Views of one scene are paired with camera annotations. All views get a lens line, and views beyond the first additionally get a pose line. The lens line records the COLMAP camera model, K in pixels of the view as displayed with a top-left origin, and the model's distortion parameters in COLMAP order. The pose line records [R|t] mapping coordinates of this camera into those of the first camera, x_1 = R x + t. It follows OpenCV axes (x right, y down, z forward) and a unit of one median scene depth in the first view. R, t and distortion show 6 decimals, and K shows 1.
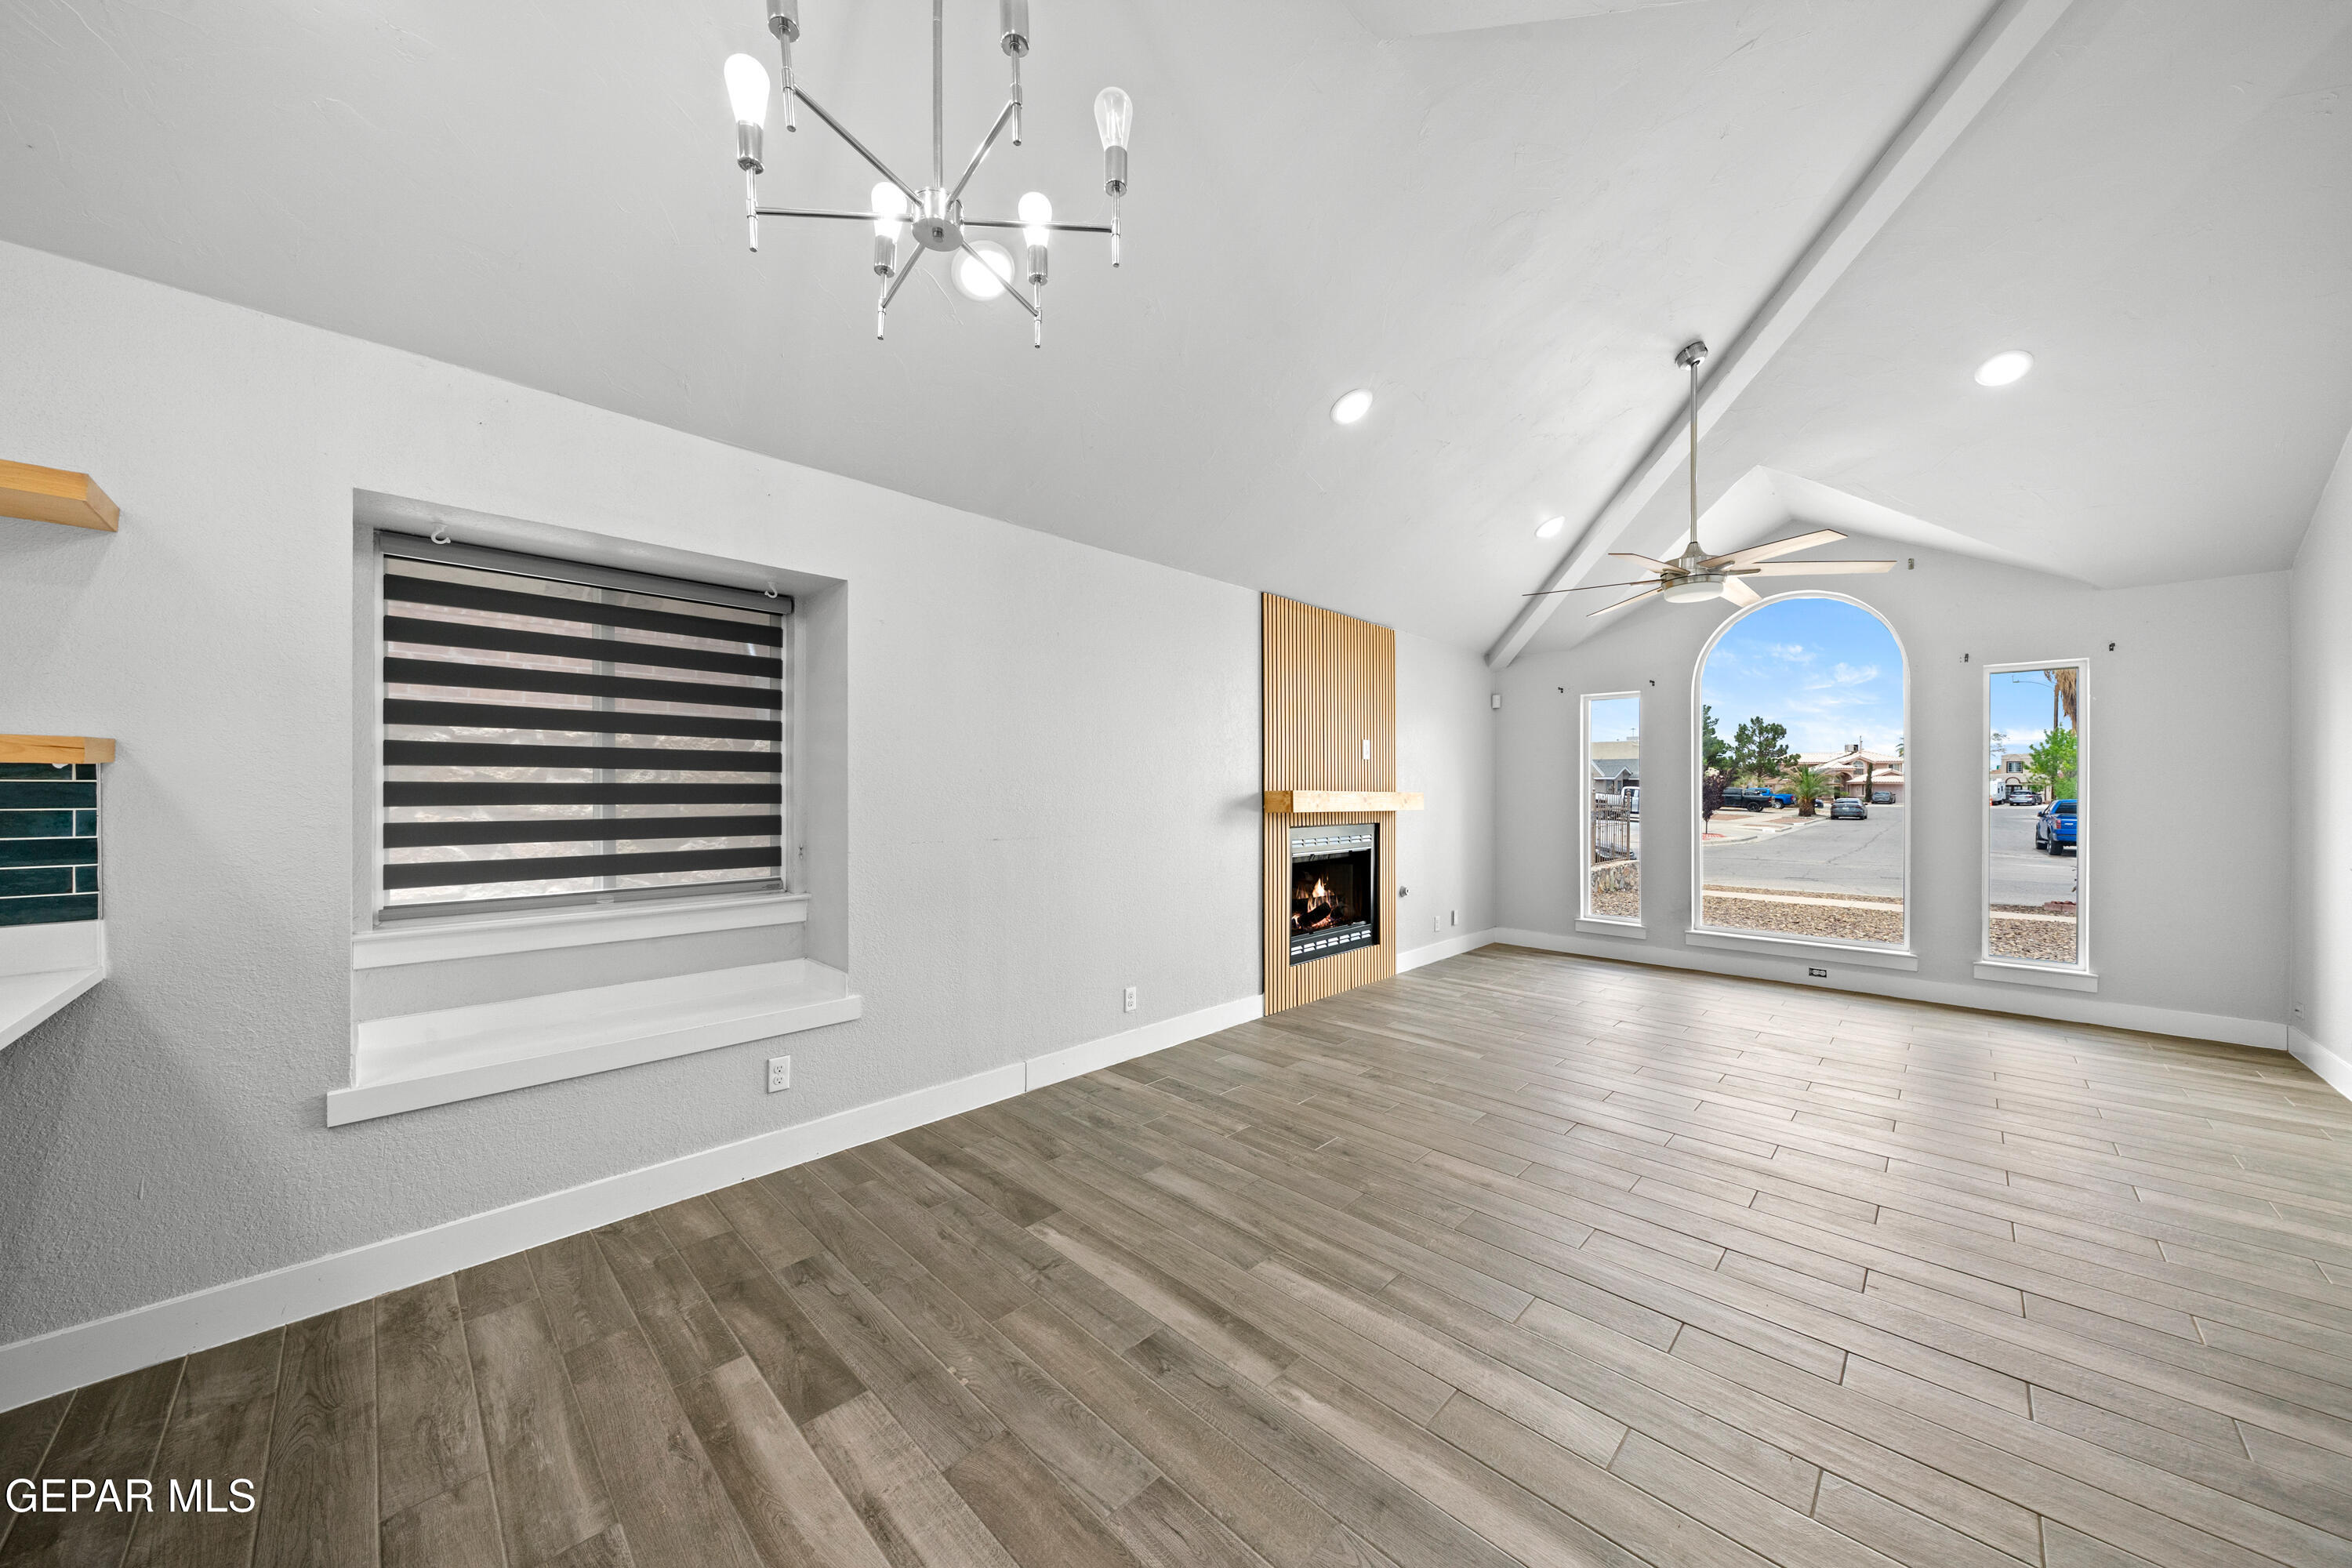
lens RADIAL K [[812.4, 0, 1166.2], [0, 812.4, 784.4], [0, 0, 1]] dist [-0.012299, 0.000256]
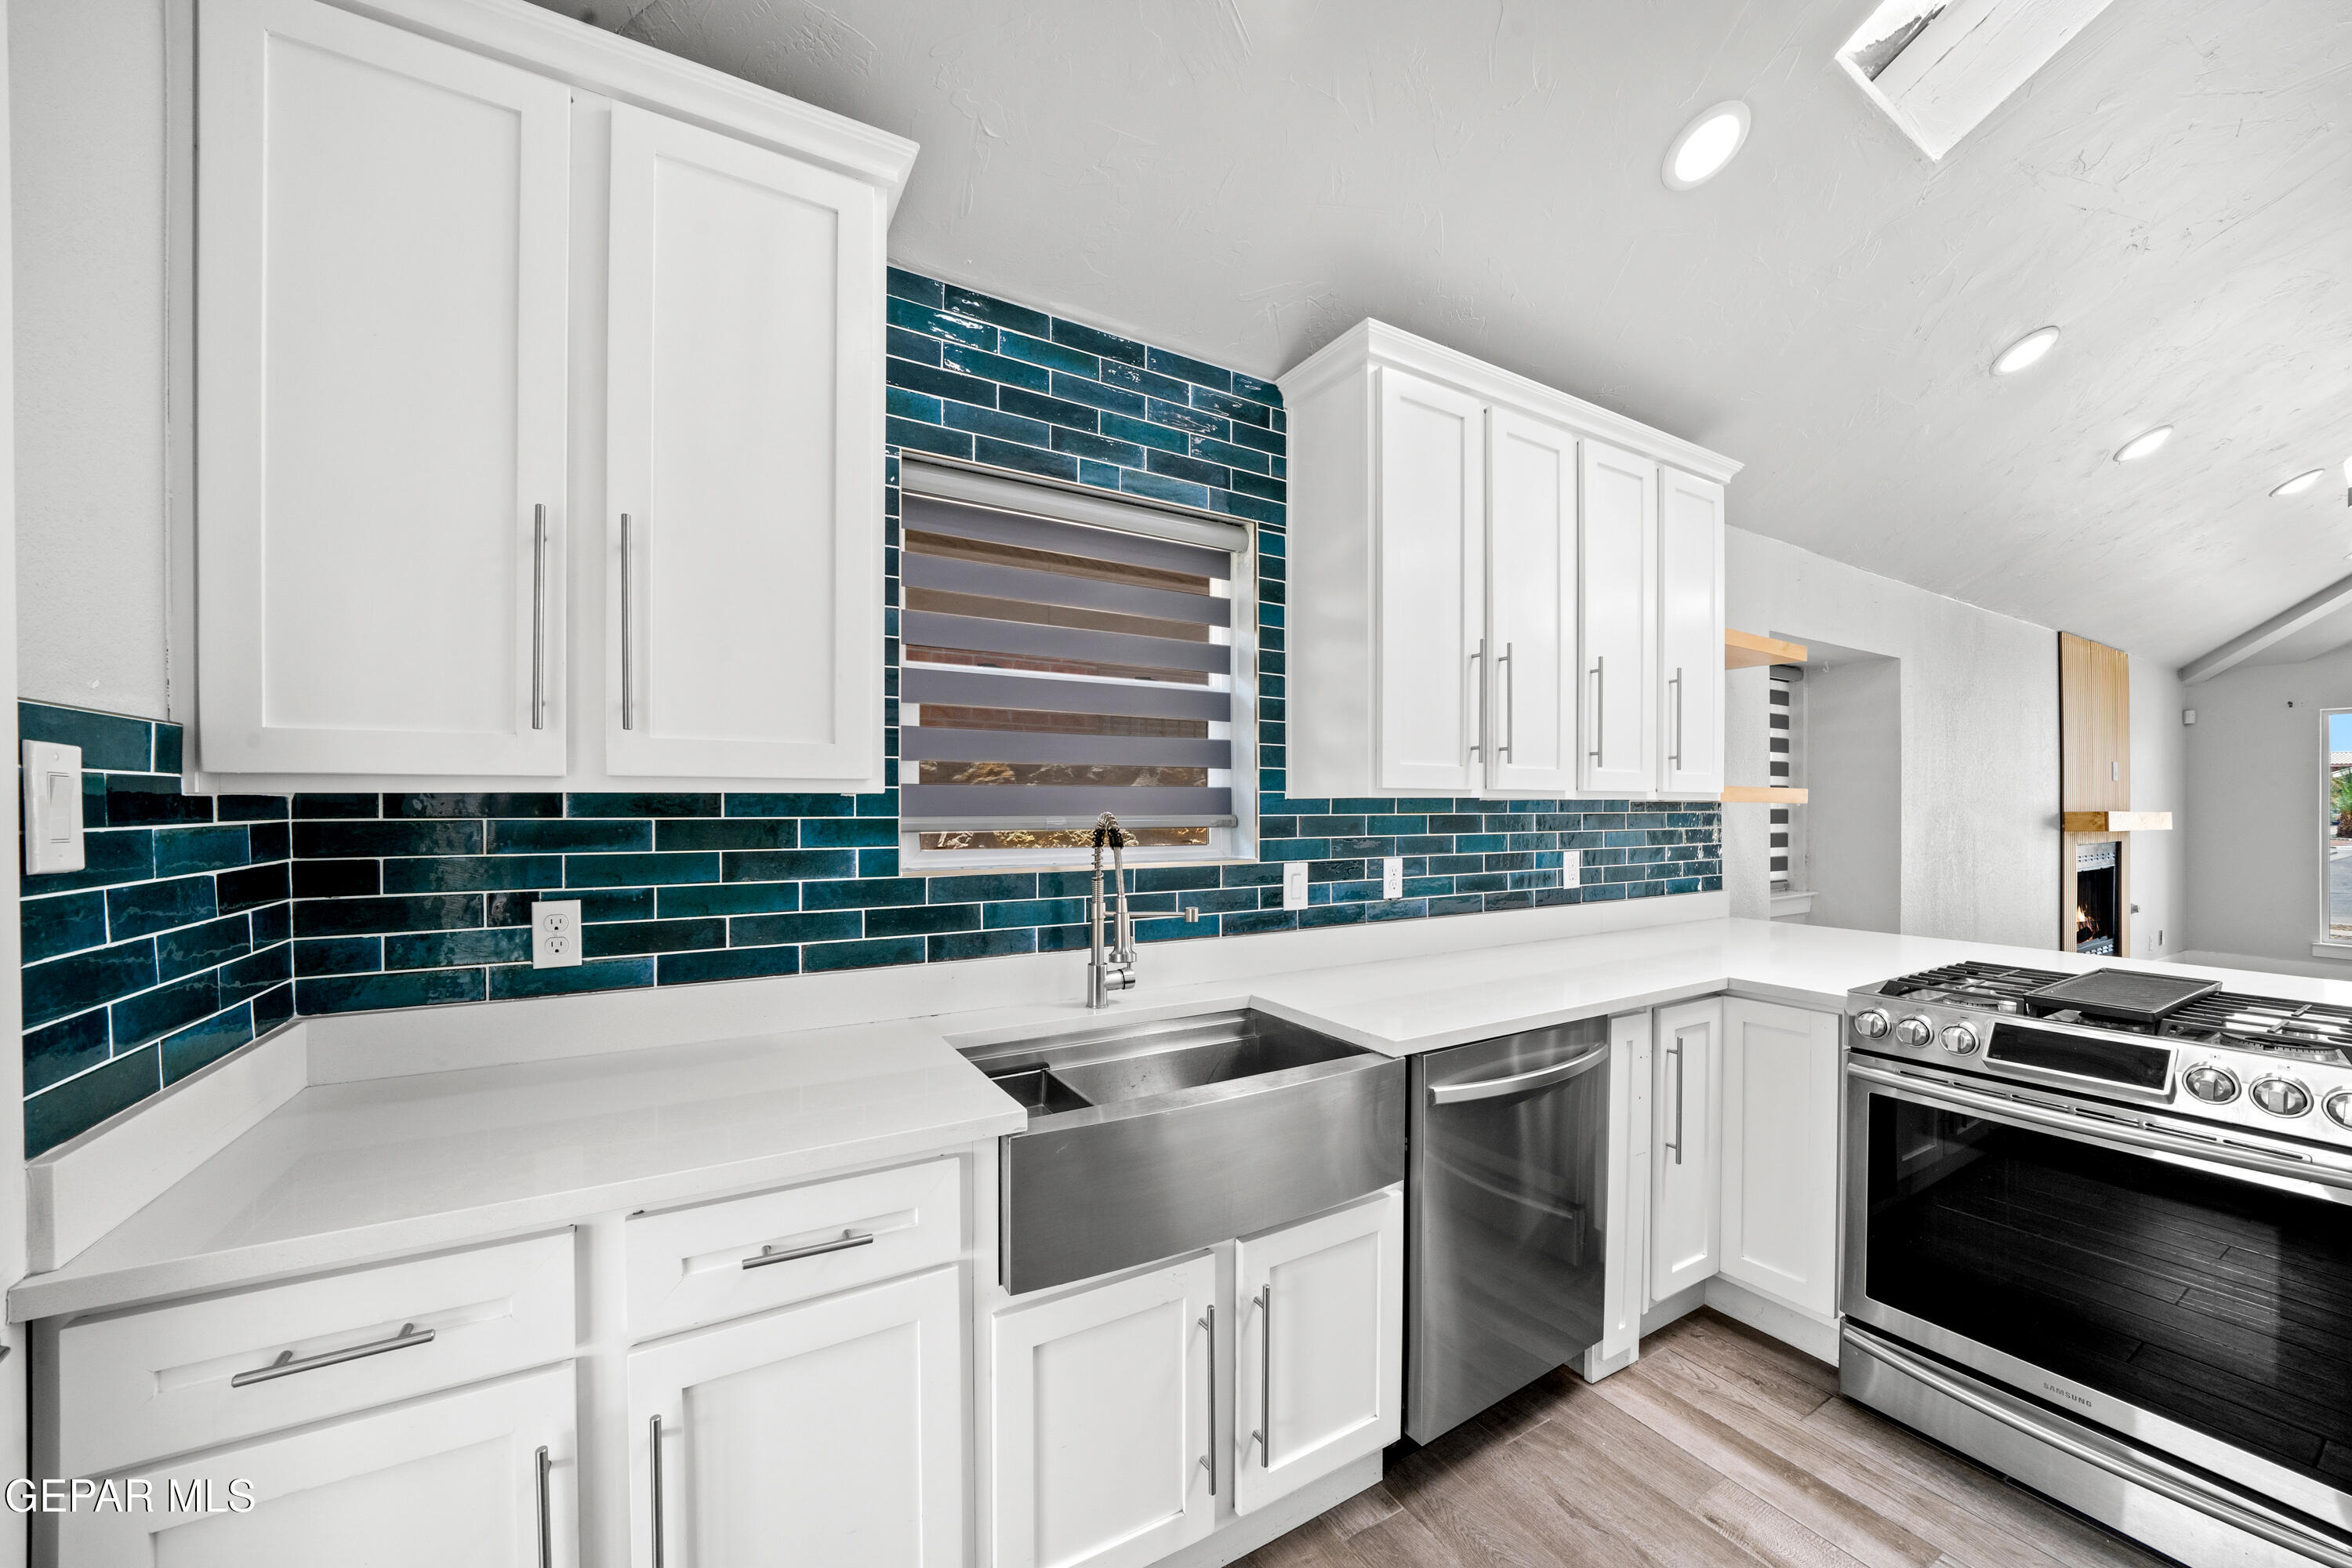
lens RADIAL K [[866.8, 0, 1180.4], [0, 866.8, 808.0], [0, 0, 1]] dist [-0.014812, -0.000005]
pose [[0.969274, 0.001651, -0.245976, -0.701843], [0.002280, 0.999874, 0.015696, -0.016482], [0.245971, -0.015775, 0.969149, -0.389648]]
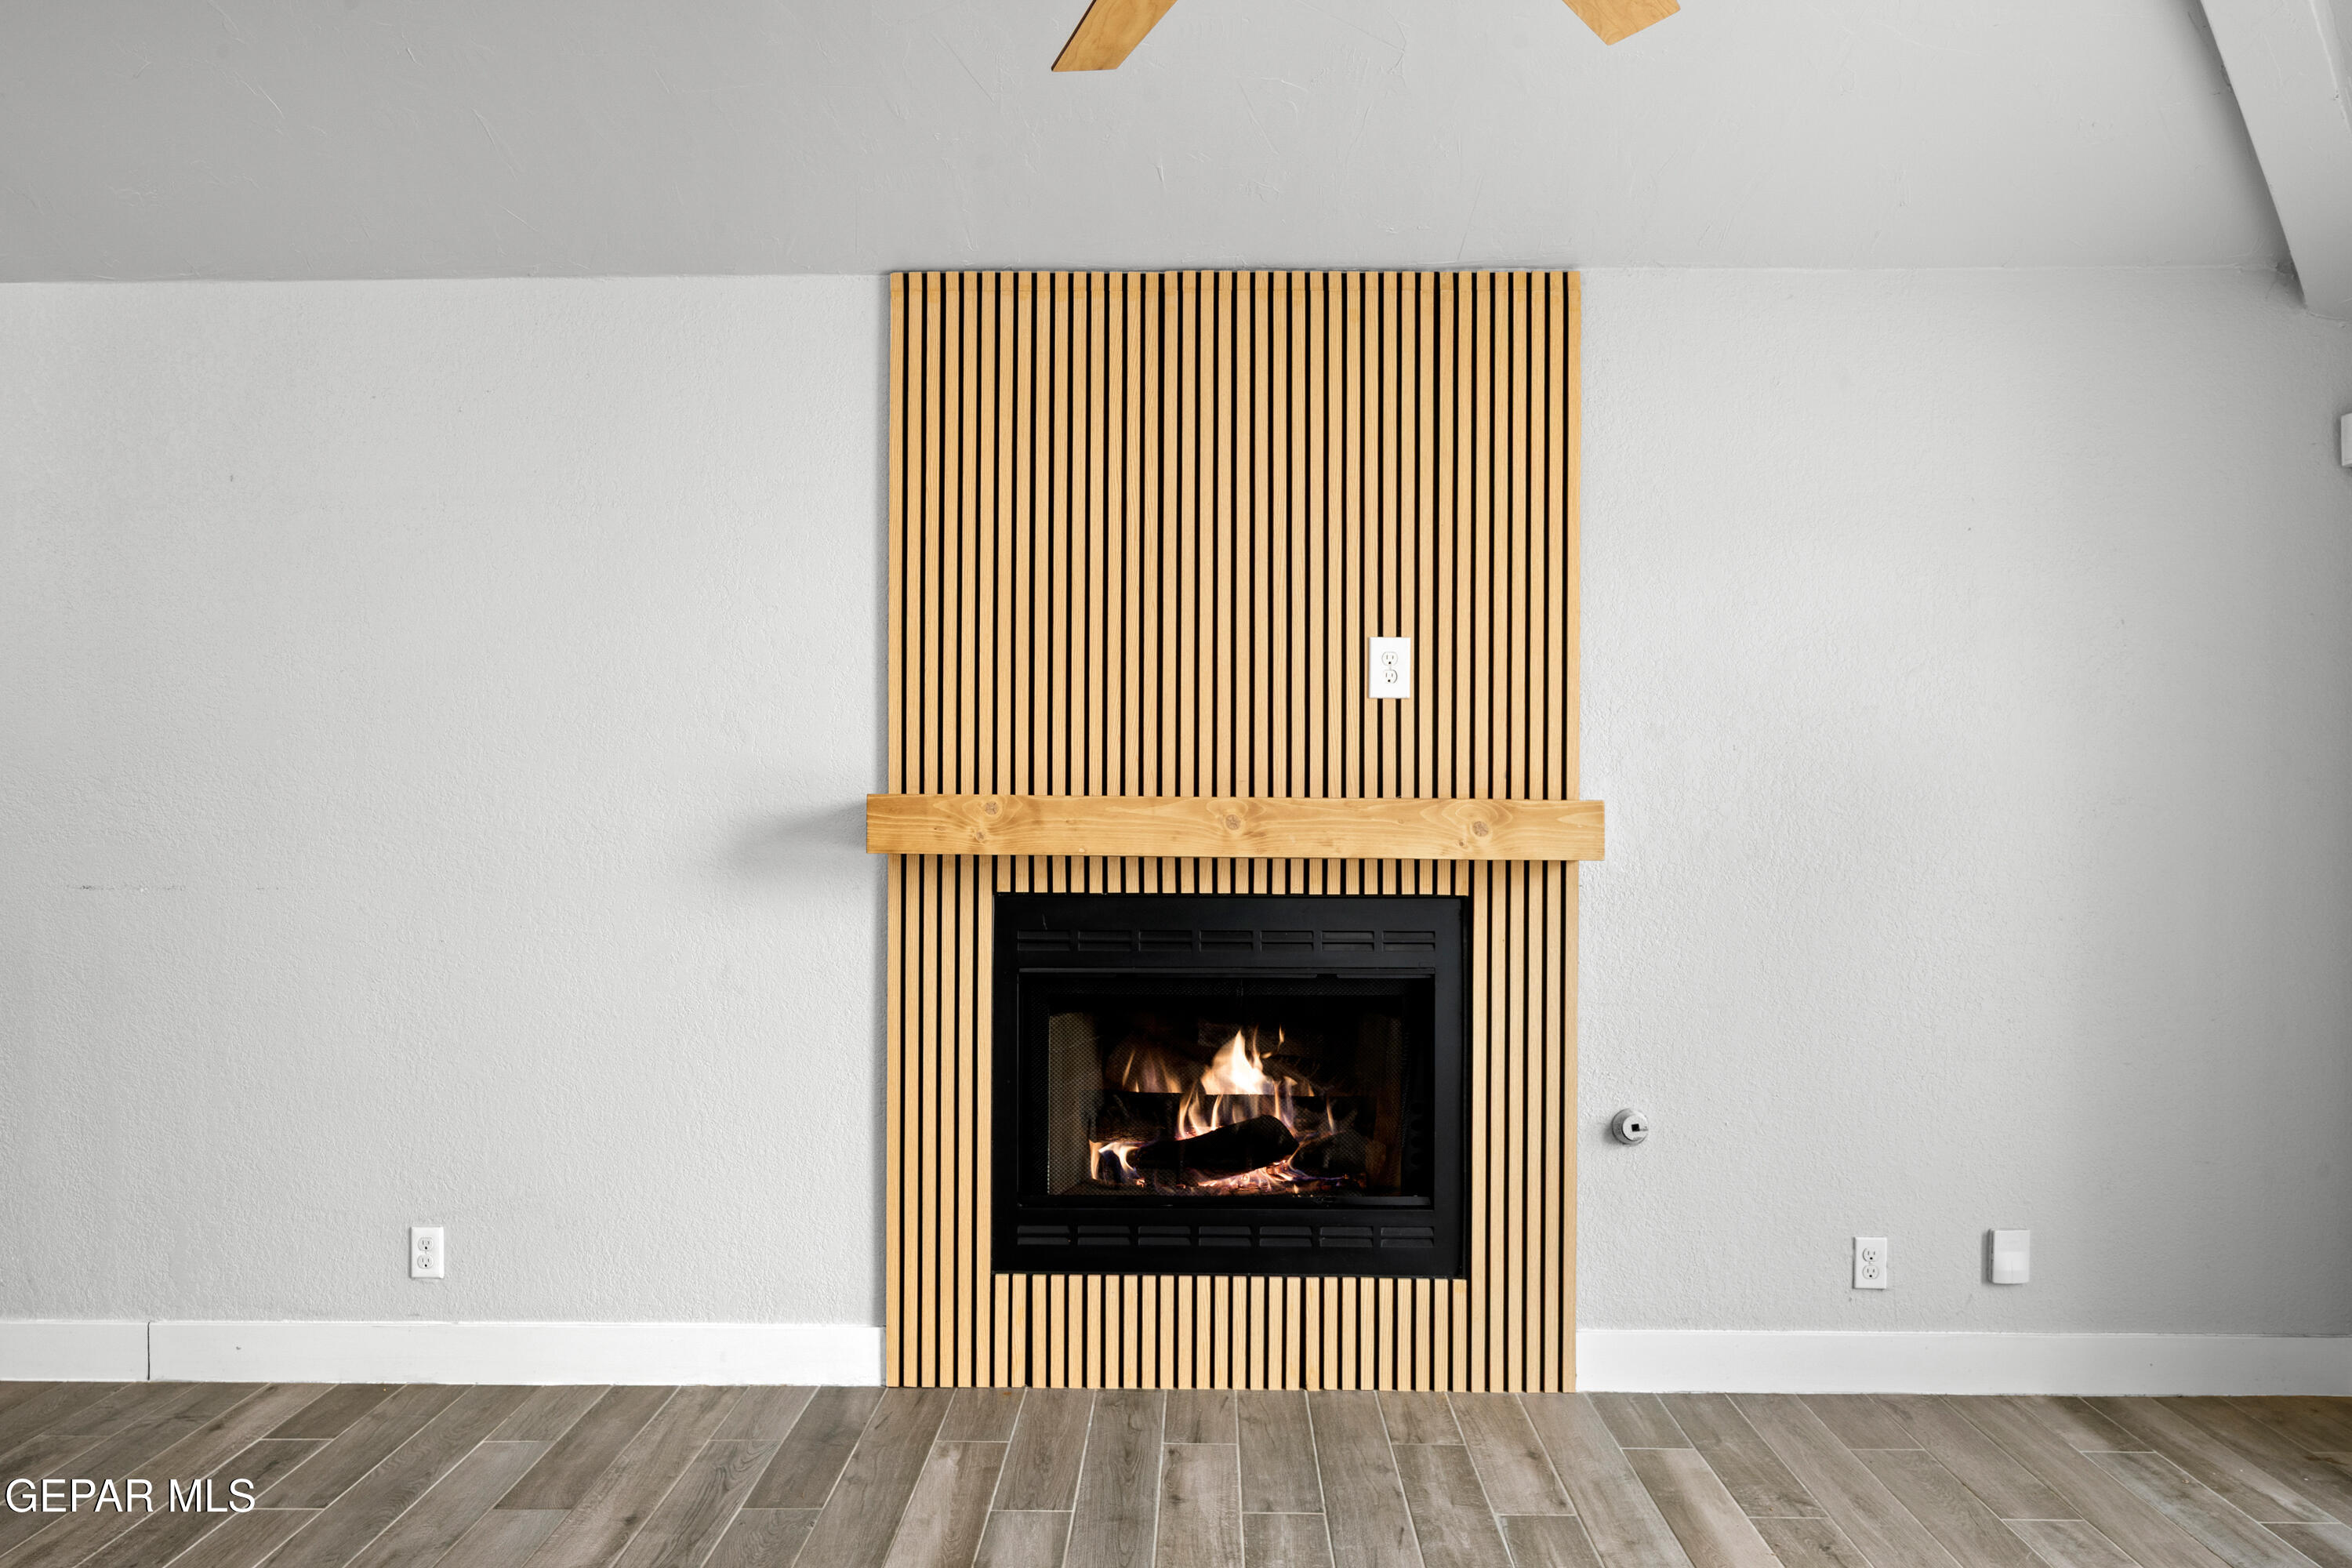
lens RADIAL K [[1549.6, 0, 1171.1], [0, 1549.6, 767.8], [0, 0, 1]] dist [-0.001524, -0.002290]
pose [[0.691735, -0.001592, -0.722150, 0.675366], [0.007700, 0.999957, 0.005171, -0.007707], [0.722110, -0.009138, 0.691718, 0.539908]]
